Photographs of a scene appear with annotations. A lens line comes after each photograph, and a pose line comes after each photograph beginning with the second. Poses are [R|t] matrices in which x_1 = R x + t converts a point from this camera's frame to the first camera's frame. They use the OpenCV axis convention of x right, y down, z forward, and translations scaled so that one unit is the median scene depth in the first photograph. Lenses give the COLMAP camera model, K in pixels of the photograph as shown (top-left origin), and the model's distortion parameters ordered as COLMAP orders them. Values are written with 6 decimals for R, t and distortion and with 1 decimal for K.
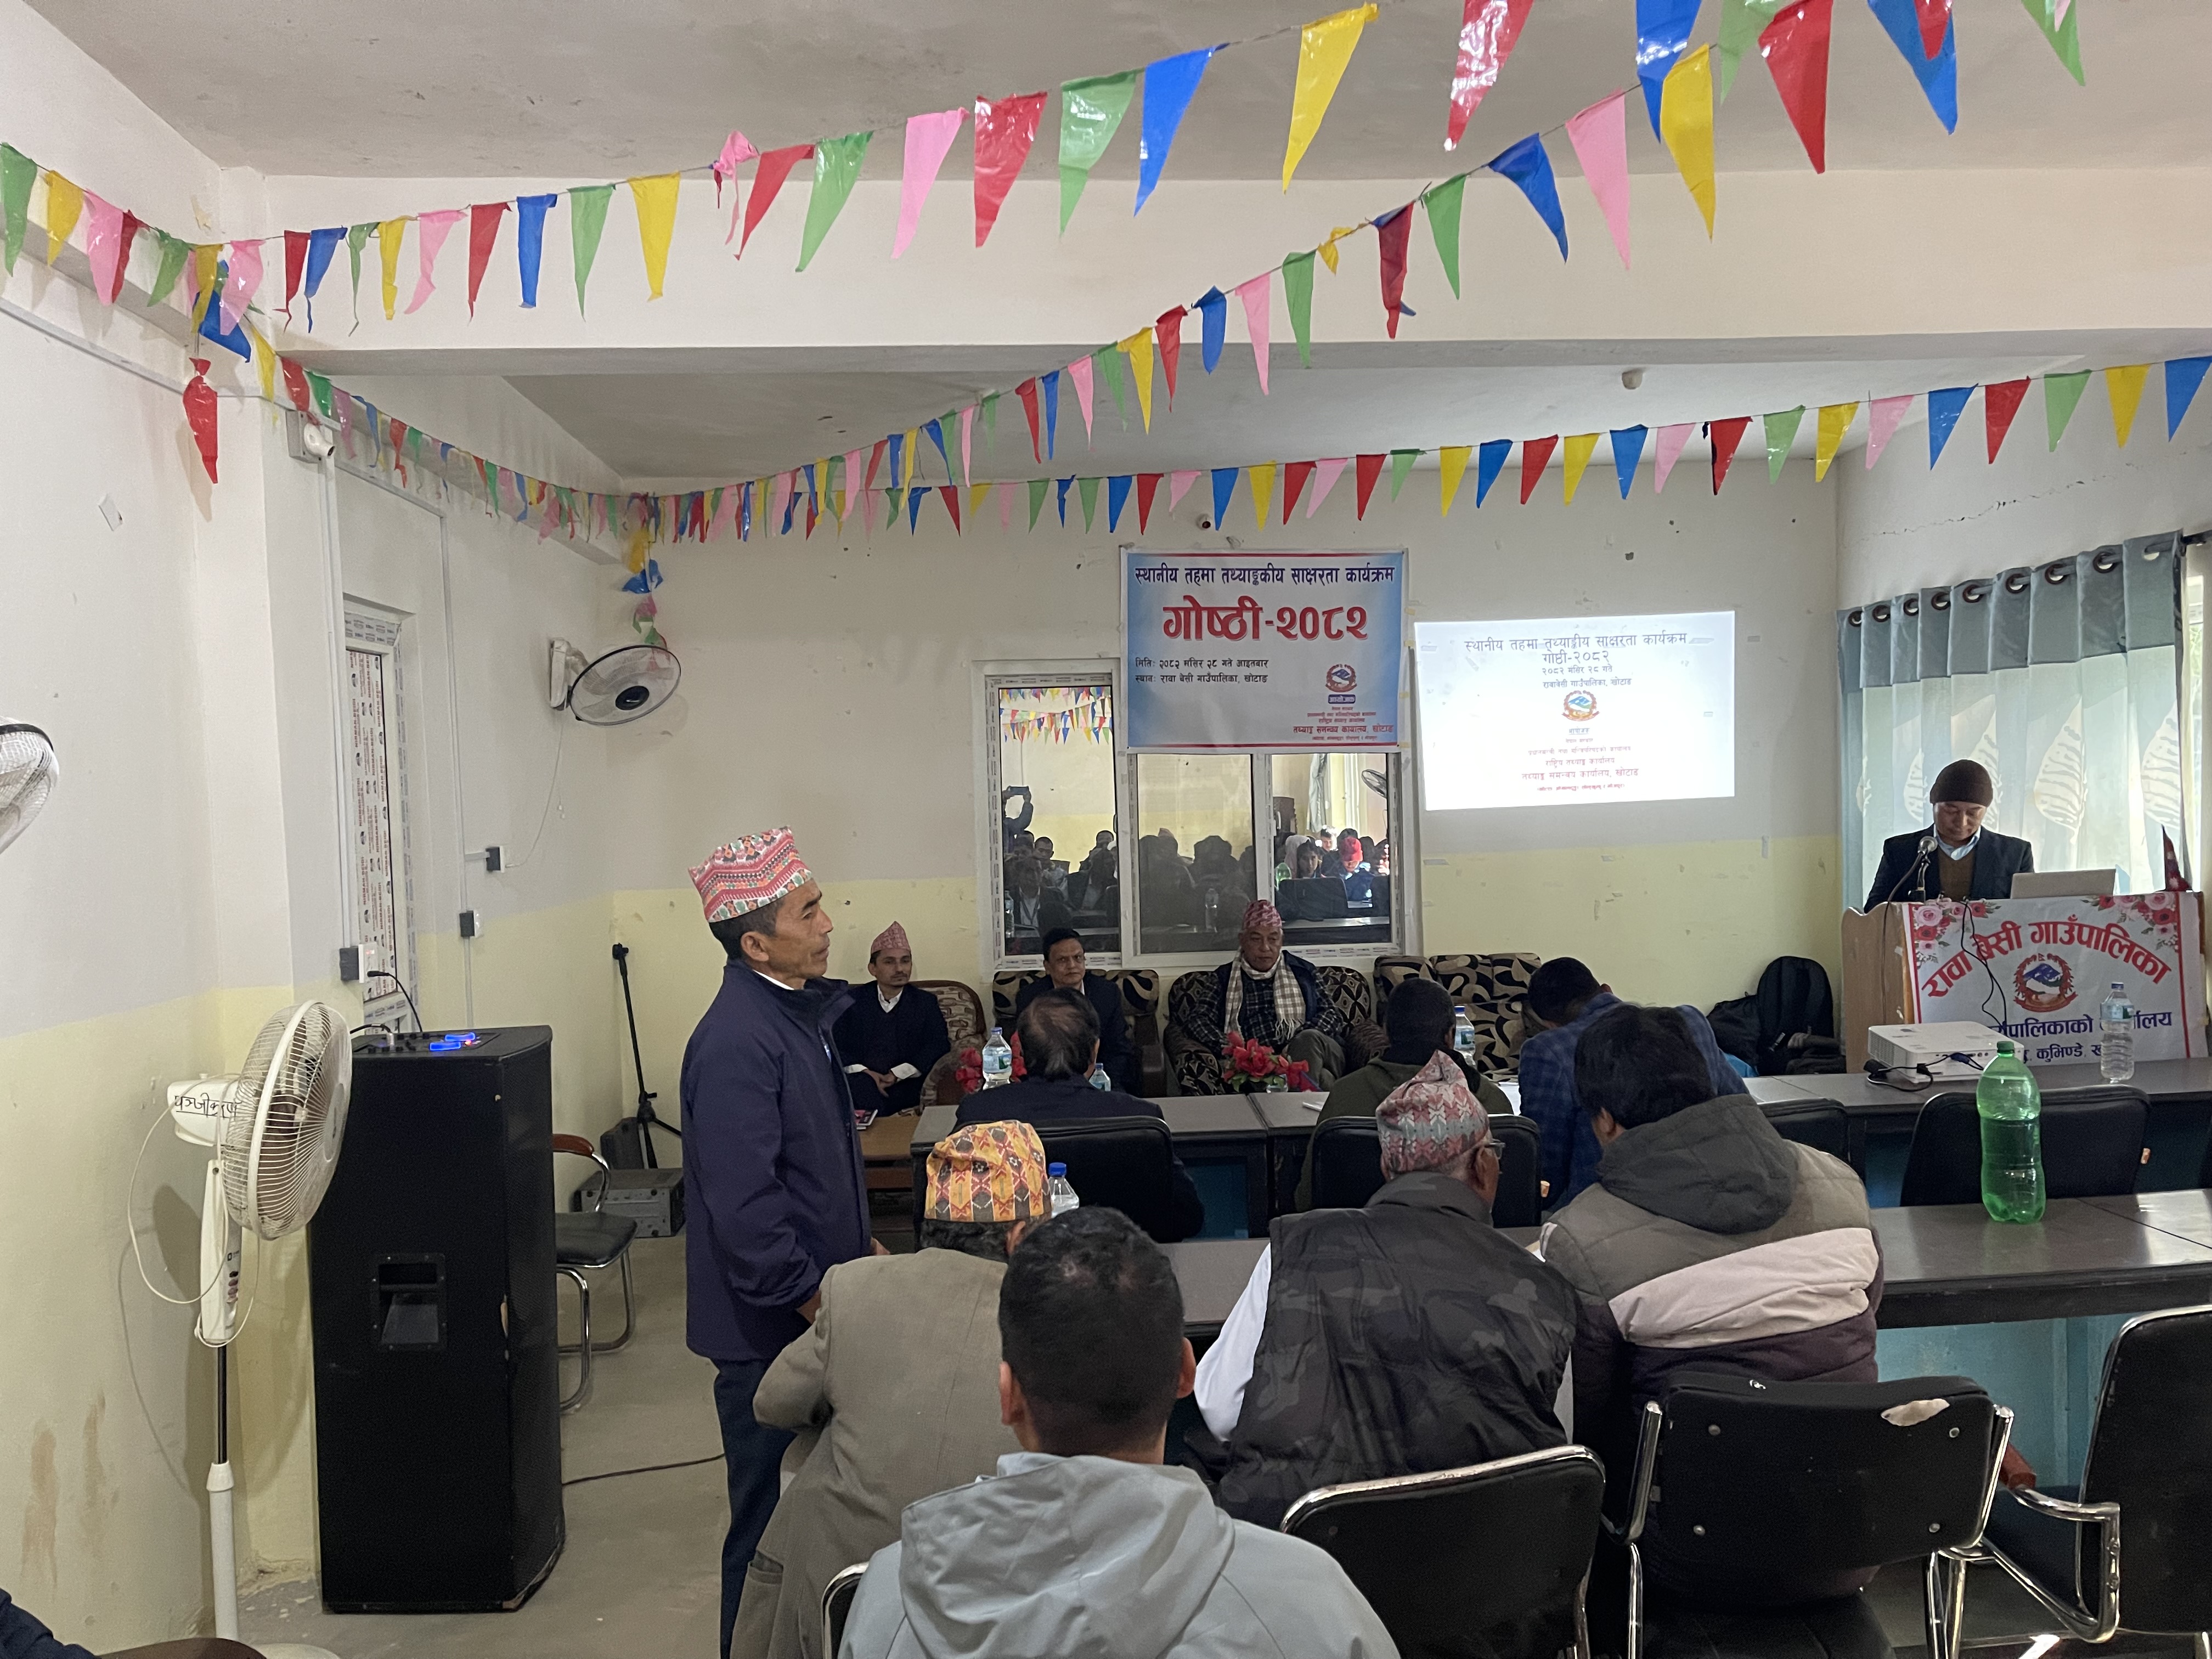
lens RADIAL K [[1660.6, 0, 1118.8], [0, 1660.6, 855.2], [0, 0, 1]] dist [0.086984, -0.109914]
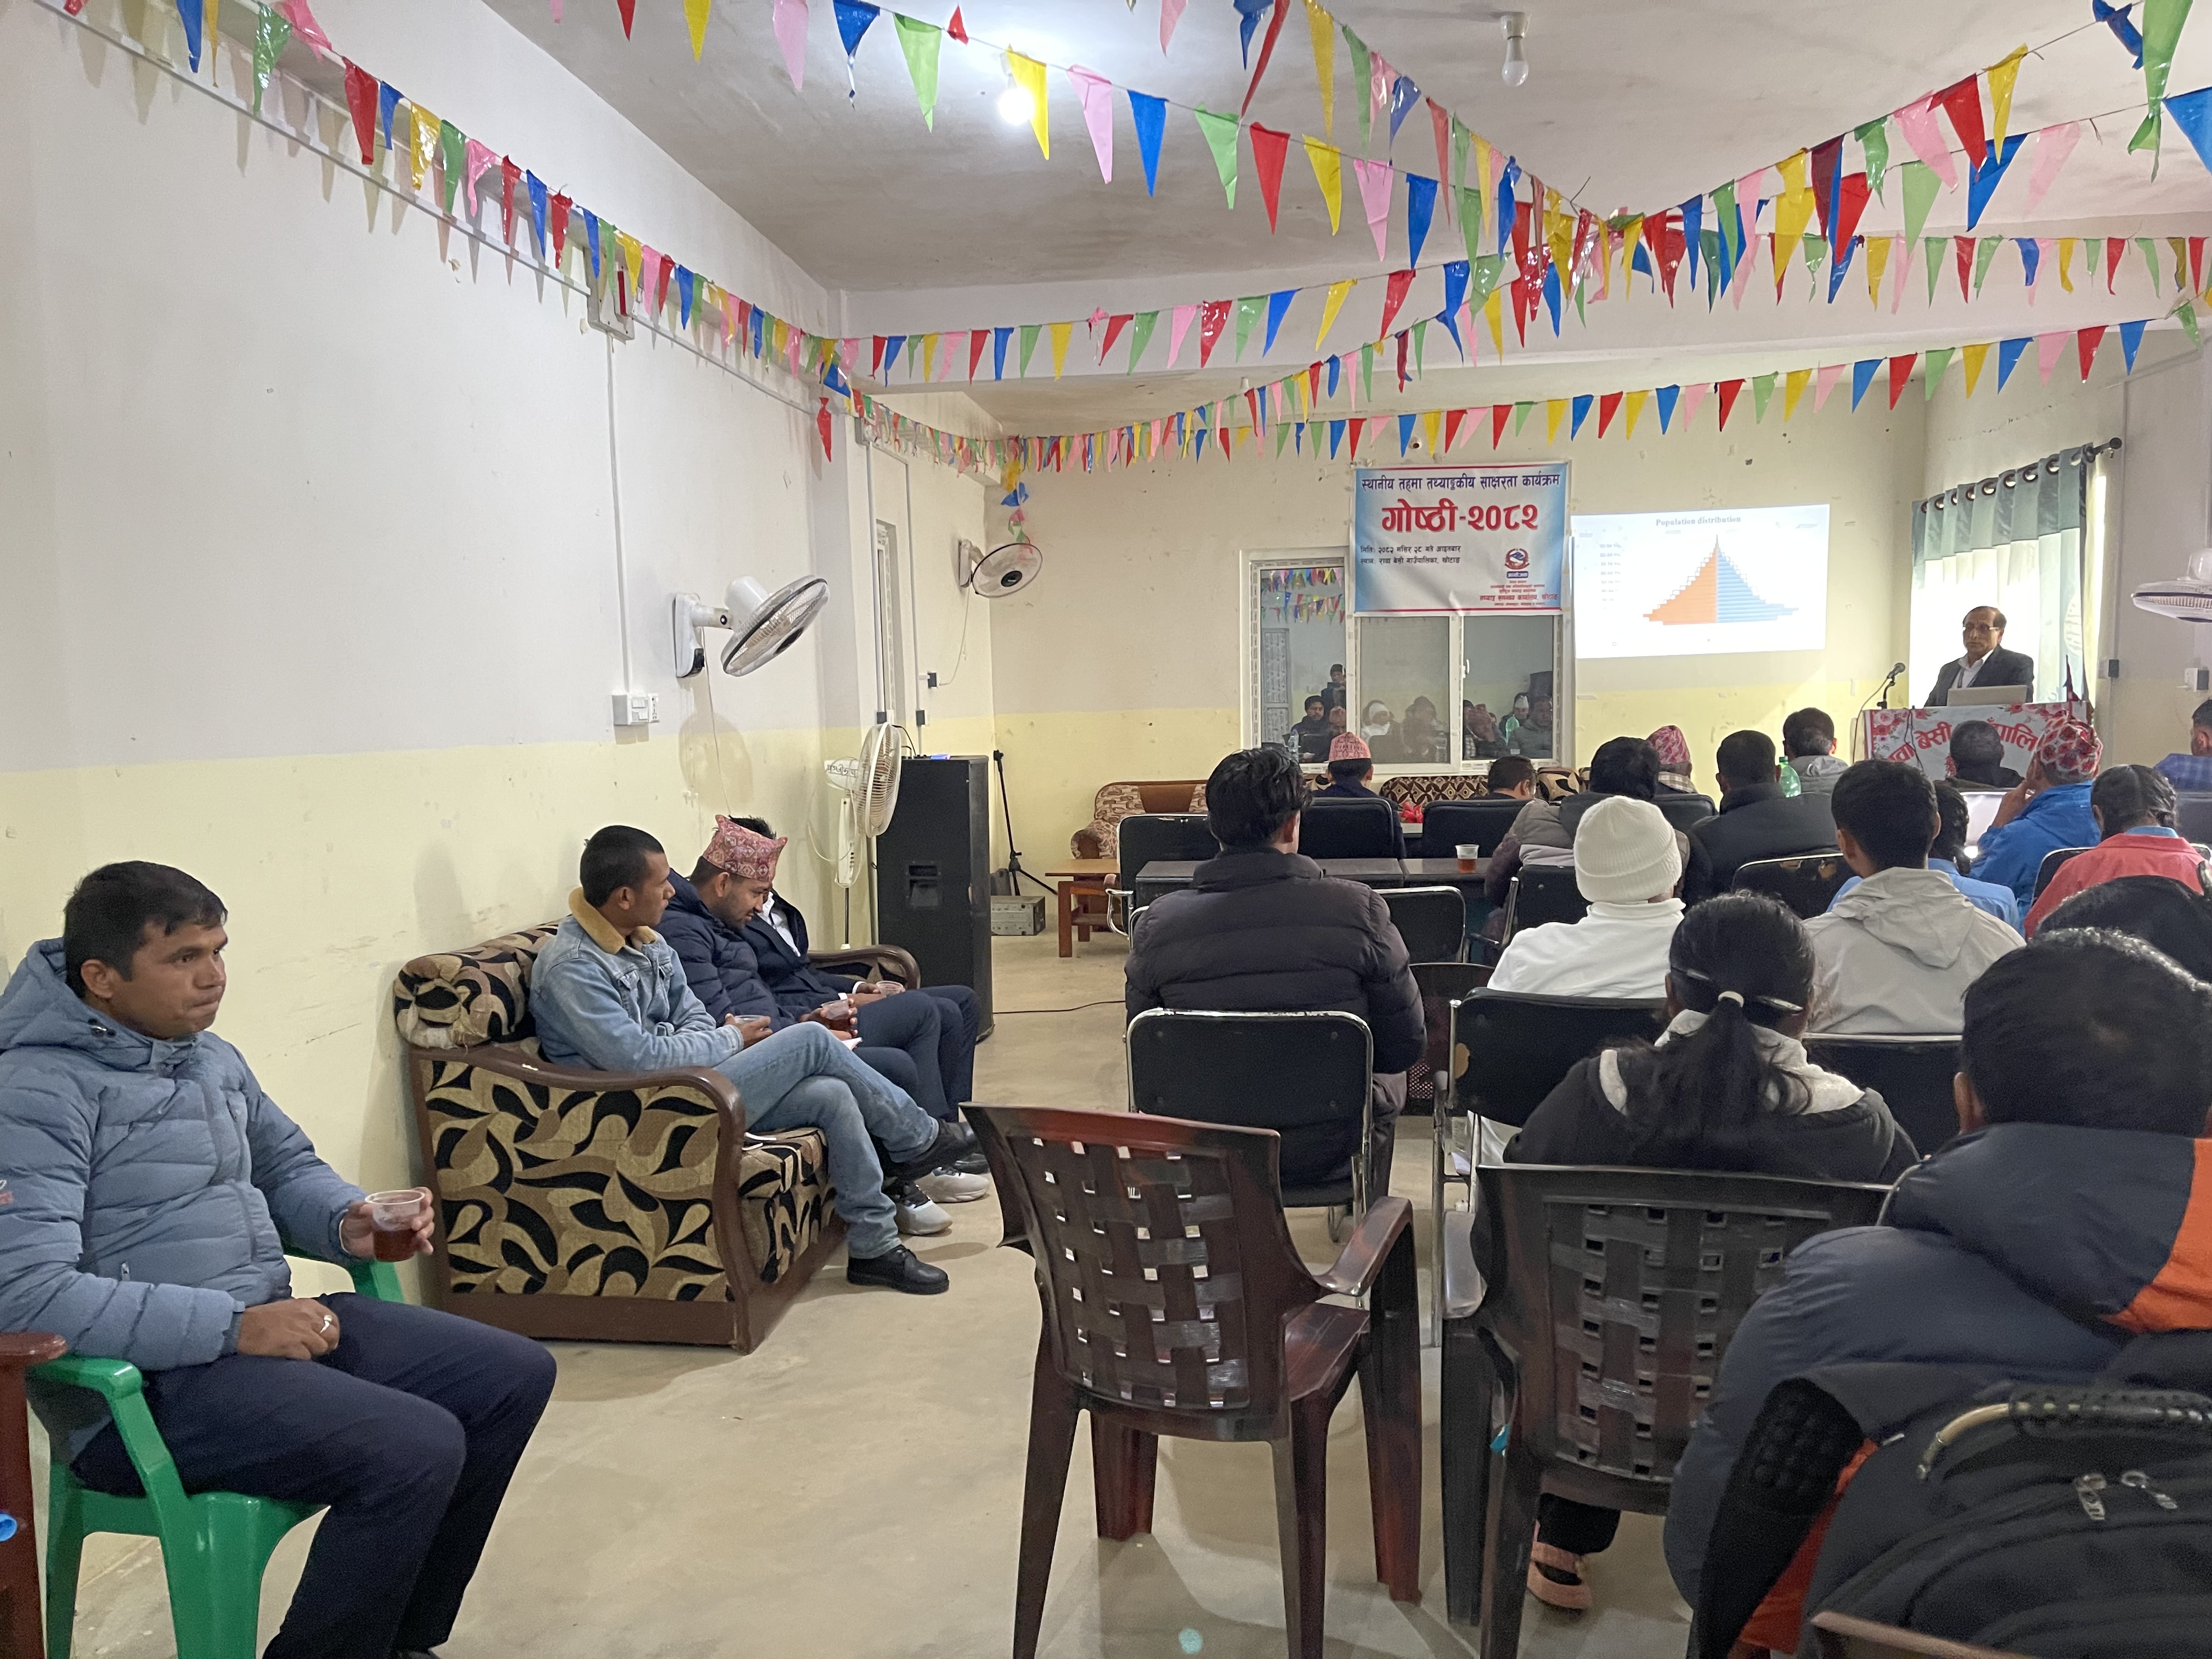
lens RADIAL K [[1660.6, 0, 1118.8], [0, 1660.6, 855.2], [0, 0, 1]] dist [0.086984, -0.109914]
pose [[0.982601, 0.022359, -0.184376, 0.082015], [-0.010561, 0.997847, 0.064723, 0.054269], [0.185427, -0.061650, 0.980722, -0.446941]]
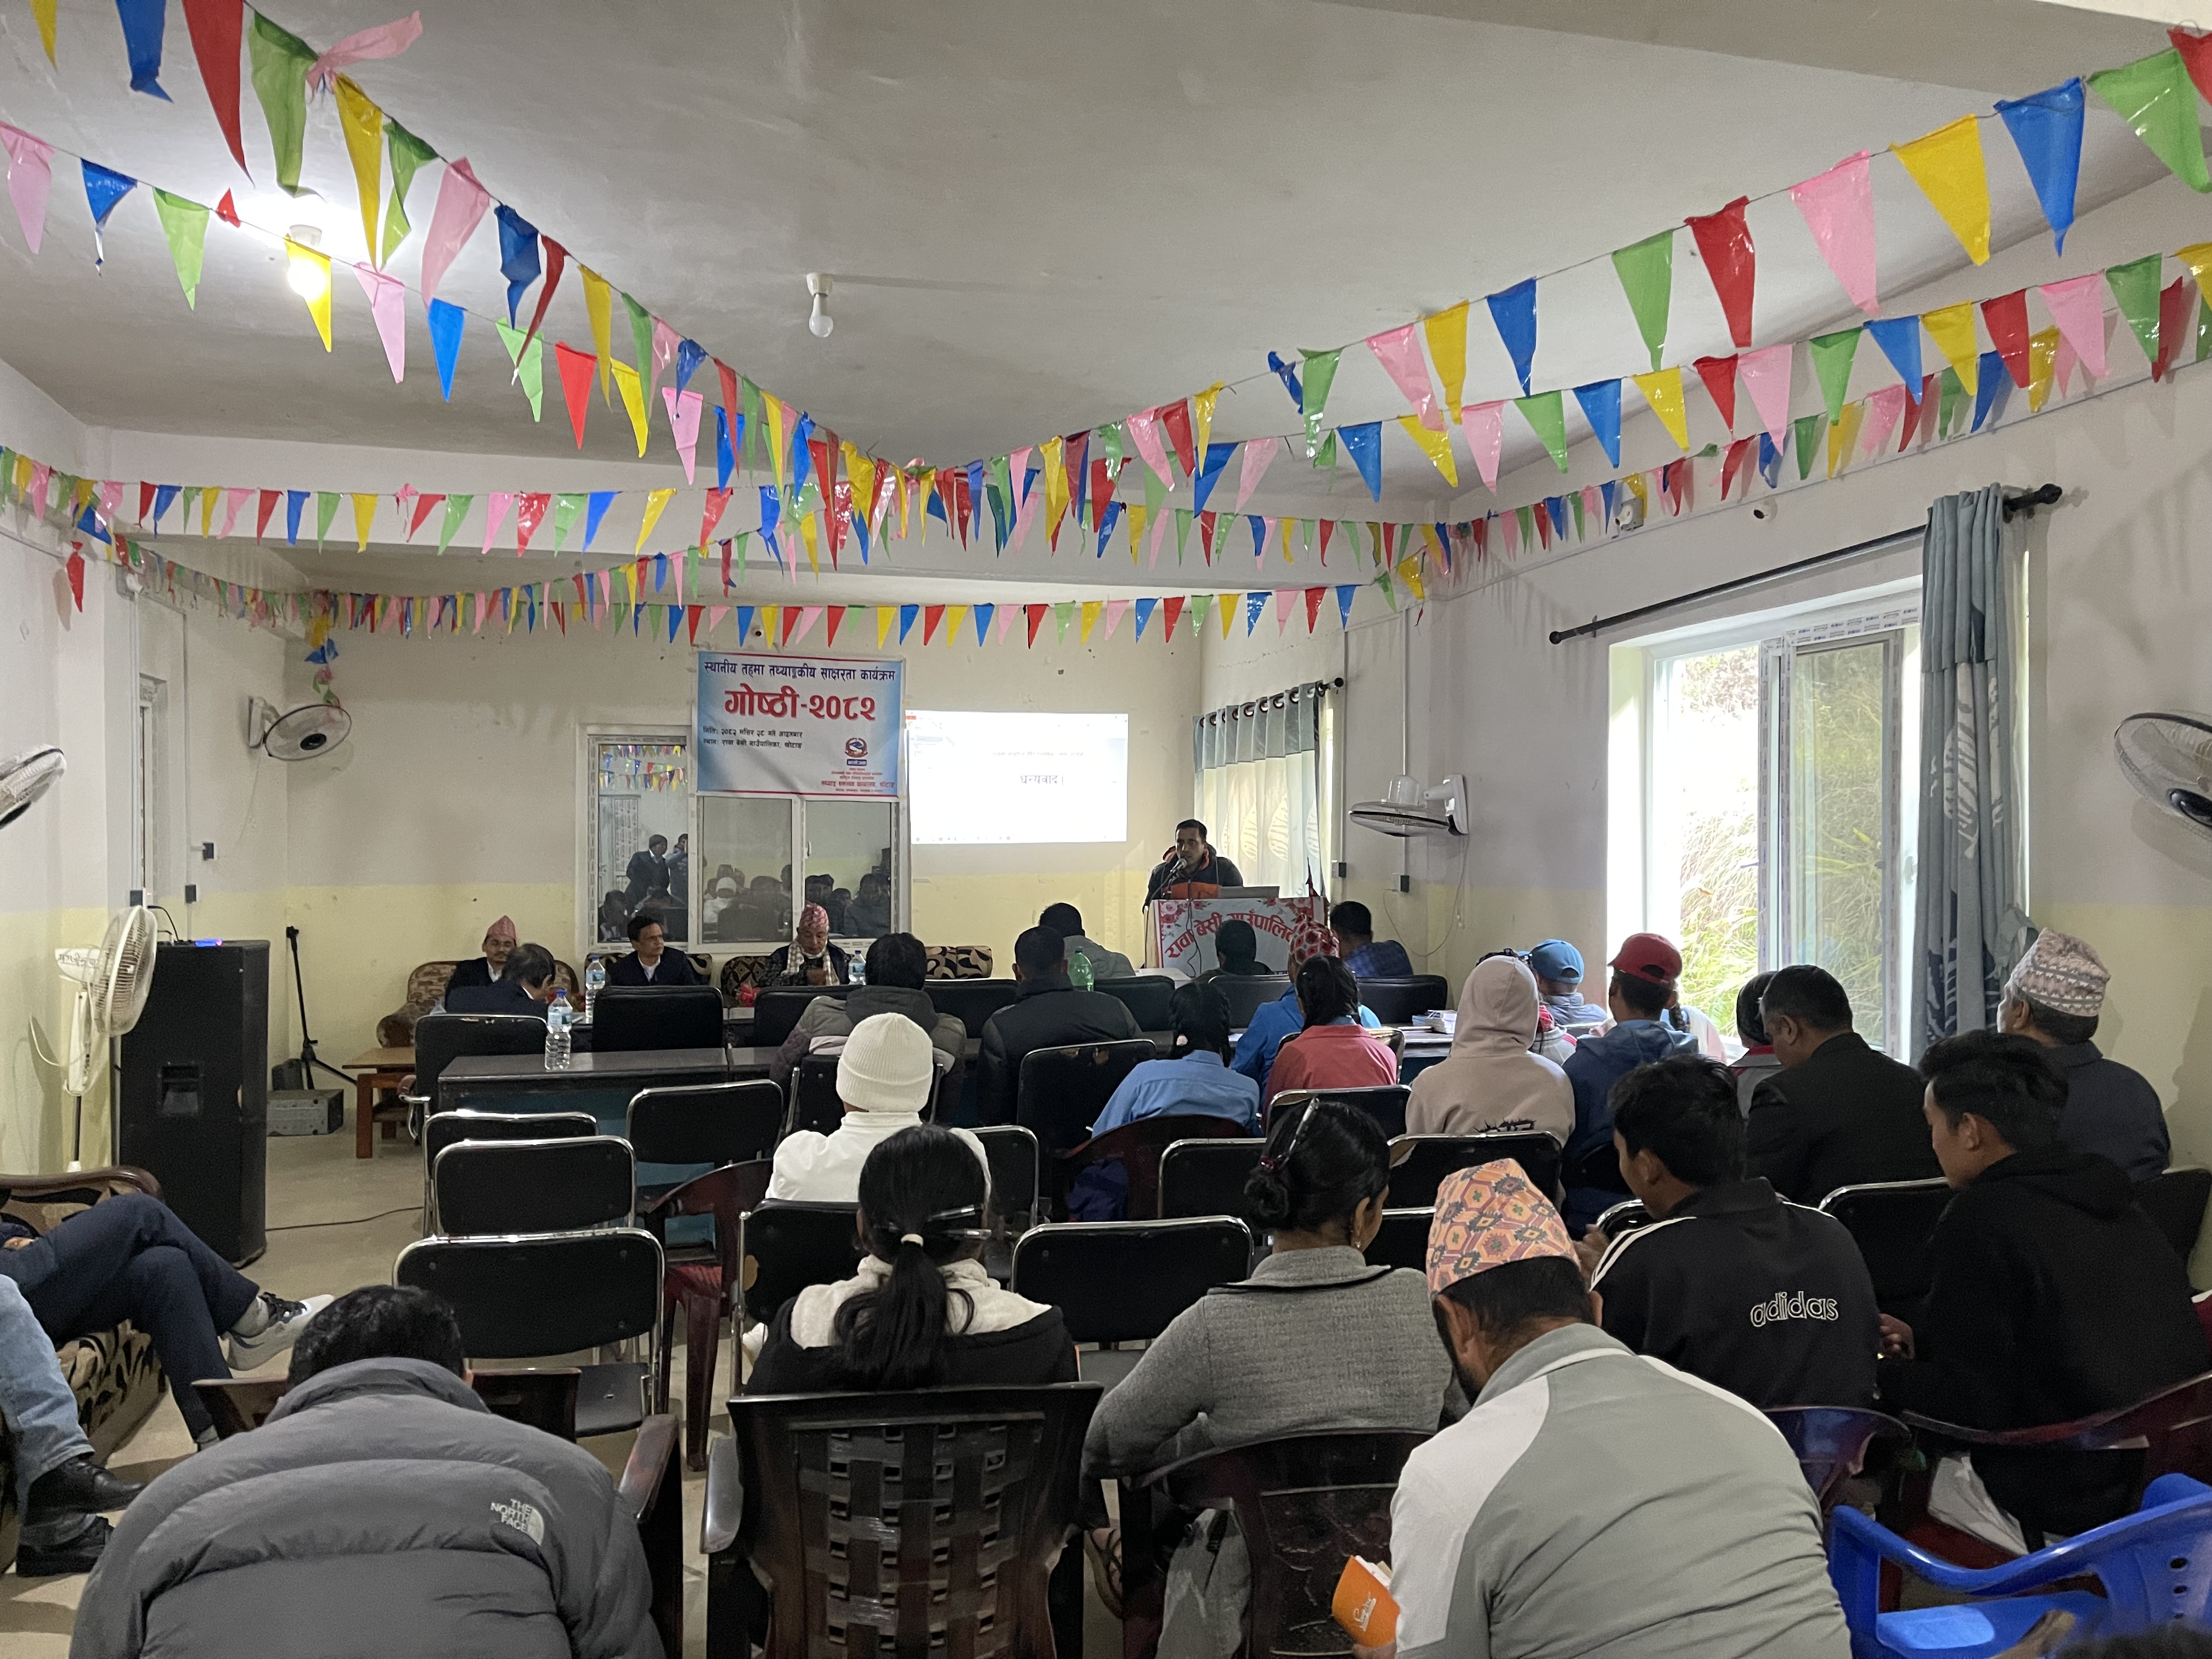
lens RADIAL K [[1659.1, 0, 1105.9], [0, 1659.1, 859.5], [0, 0, 1]] dist [0.052203, -0.052414]
pose [[0.982986, 0.026463, 0.181767, 0.100826], [-0.020001, 0.999104, -0.037294, 0.040100], [-0.182591, 0.033024, 0.982634, -0.460026]]
